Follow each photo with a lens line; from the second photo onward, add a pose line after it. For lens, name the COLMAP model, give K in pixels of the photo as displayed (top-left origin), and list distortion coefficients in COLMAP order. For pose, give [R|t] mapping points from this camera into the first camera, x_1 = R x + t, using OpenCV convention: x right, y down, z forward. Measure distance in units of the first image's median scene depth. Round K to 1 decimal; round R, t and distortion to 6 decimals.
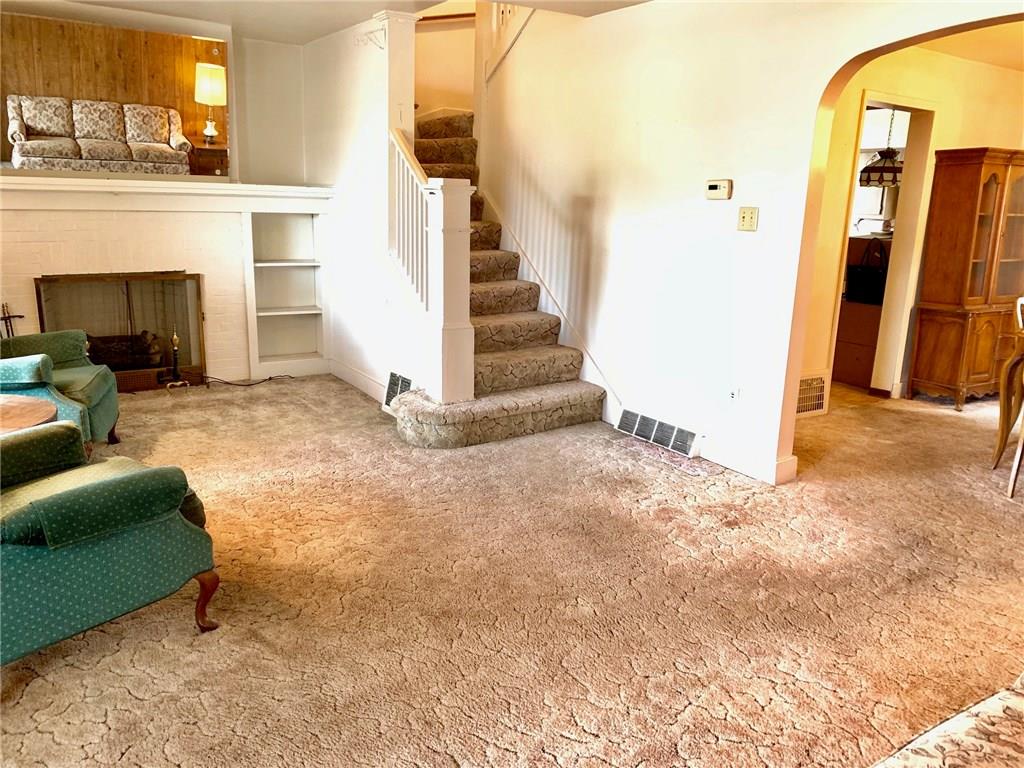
lens RADIAL K [[773.0, 0, 507.8], [0, 773.0, 383.9], [0, 0, 1]] dist [0.035183, -0.066903]
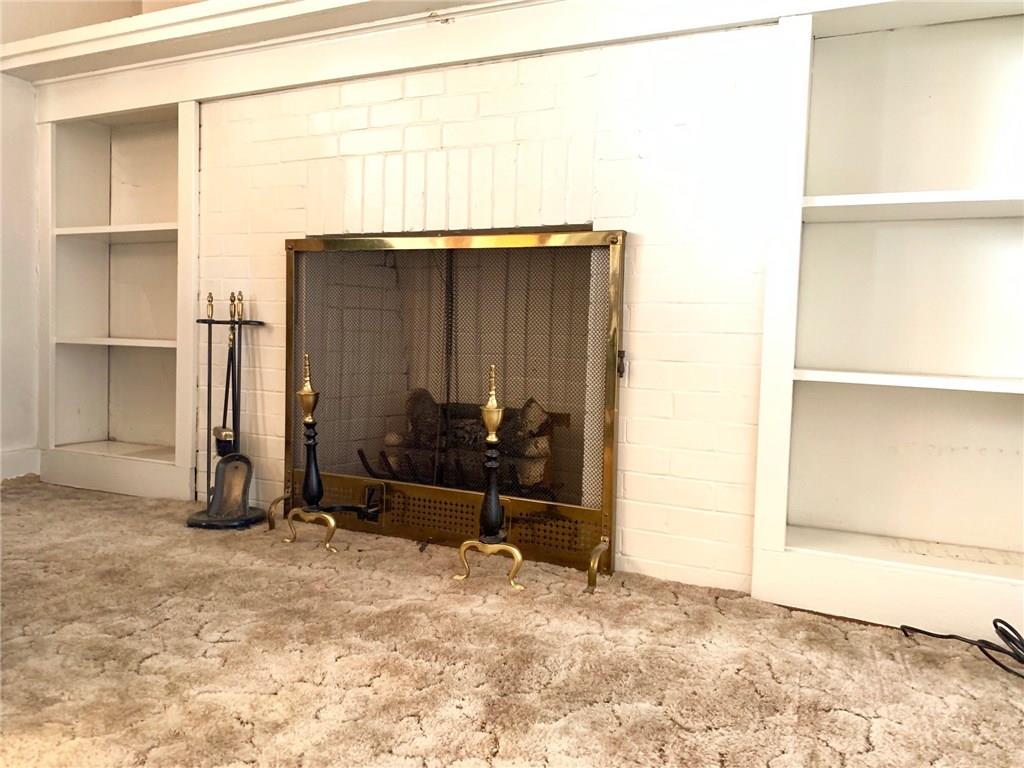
lens RADIAL K [[773.0, 0, 513.8], [0, 773.0, 381.5], [0, 0, 1]] dist [0.035183, -0.066903]
pose [[0.523277, 0.041783, -0.851138, -0.145992], [-0.216519, 0.972539, -0.085372, -0.043708], [0.824197, 0.228961, 0.517954, 0.832219]]
